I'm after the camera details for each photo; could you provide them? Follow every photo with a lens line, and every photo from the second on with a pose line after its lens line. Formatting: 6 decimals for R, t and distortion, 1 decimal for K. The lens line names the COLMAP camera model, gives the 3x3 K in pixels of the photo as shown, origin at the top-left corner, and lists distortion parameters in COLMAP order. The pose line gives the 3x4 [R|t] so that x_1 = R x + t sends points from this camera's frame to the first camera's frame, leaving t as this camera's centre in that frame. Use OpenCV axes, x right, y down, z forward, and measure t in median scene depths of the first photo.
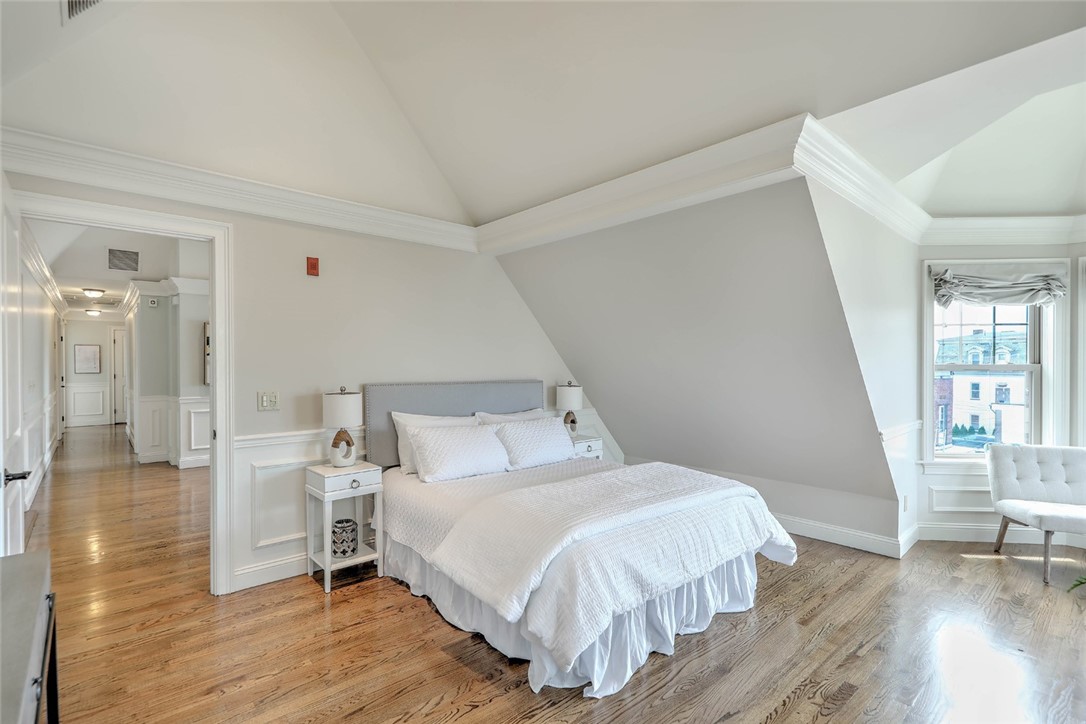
lens RADIAL K [[508.7, 0, 549.8], [0, 508.7, 369.9], [0, 0, 1]] dist [0.000086, 0.000012]
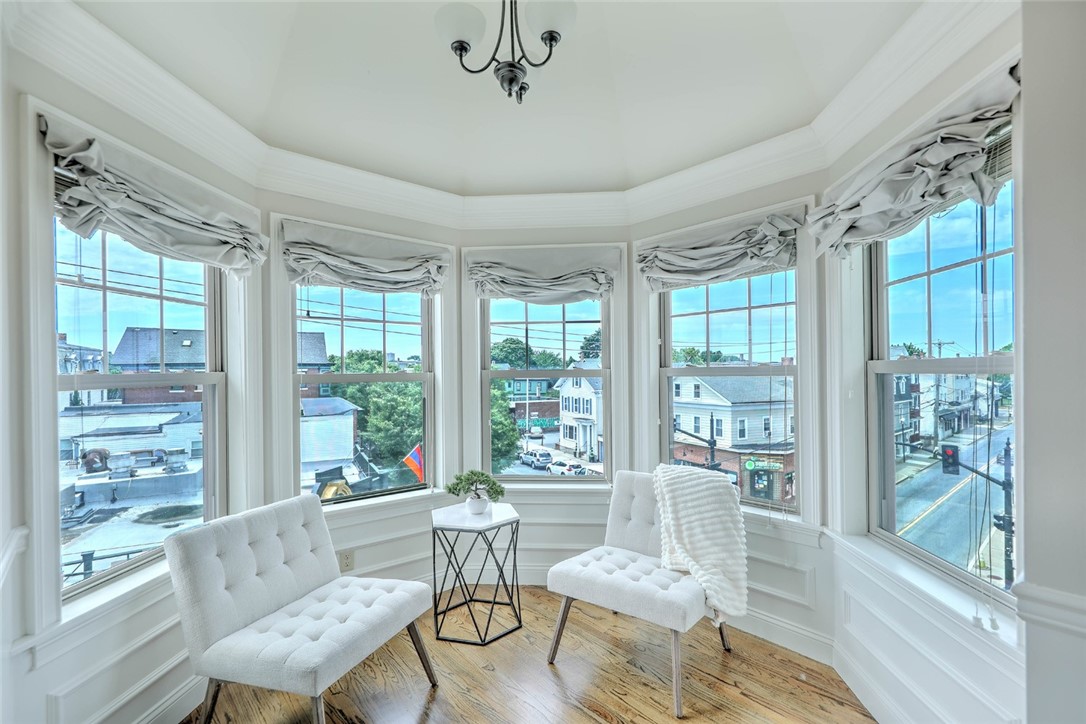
lens RADIAL K [[508.7, 0, 541.4], [0, 508.7, 367.0], [0, 0, 1]] dist [0.000086, 0.000012]
pose [[0.030170, -0.000355, 0.999545, 0.384115], [0.018841, 0.999822, -0.000213, -0.010616], [-0.999367, 0.018838, 0.030171, 0.628400]]
